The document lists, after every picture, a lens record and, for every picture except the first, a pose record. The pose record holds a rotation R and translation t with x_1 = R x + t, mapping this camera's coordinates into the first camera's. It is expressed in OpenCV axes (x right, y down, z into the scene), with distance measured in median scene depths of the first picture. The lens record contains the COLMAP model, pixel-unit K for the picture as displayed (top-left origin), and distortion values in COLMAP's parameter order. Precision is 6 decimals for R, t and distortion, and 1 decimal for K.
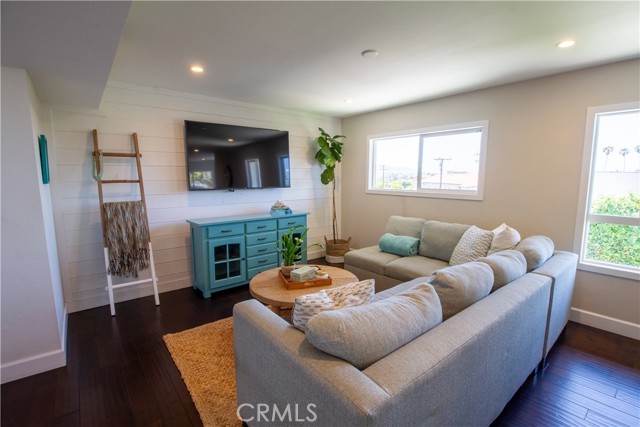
lens RADIAL K [[297.1, 0, 327.2], [0, 297.1, 216.4], [0, 0, 1]] dist [-0.020439, -0.000788]
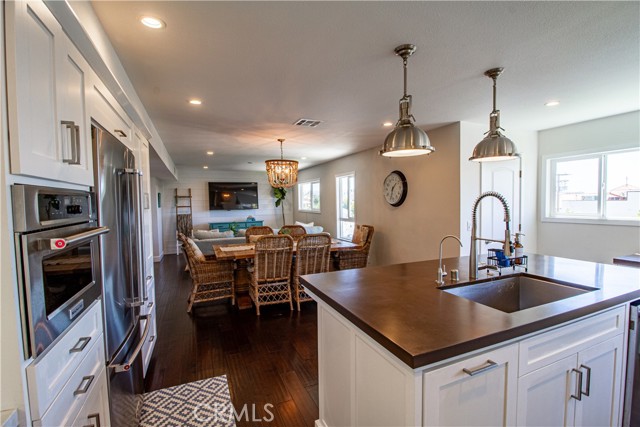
lens RADIAL K [[297.1, 0, 327.2], [0, 297.1, 216.4], [0, 0, 1]] dist [-0.020439, -0.000788]
pose [[0.961544, -0.003166, -0.274632, 1.269044], [-0.018935, 0.996790, -0.077785, 0.151317], [0.273997, 0.079994, 0.958398, -1.195184]]
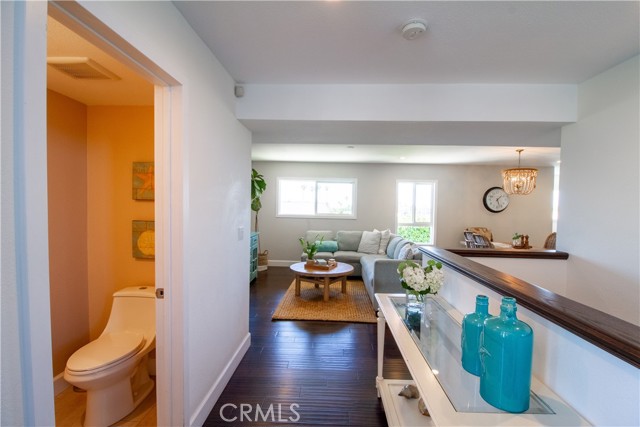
lens RADIAL K [[297.1, 0, 327.2], [0, 297.1, 216.4], [0, 0, 1]] dist [-0.020439, -0.000788]
pose [[0.663481, -0.012179, 0.748094, -1.105919], [0.082824, 0.994918, -0.057258, 0.024759], [-0.743594, 0.099950, 0.661118, -0.148747]]
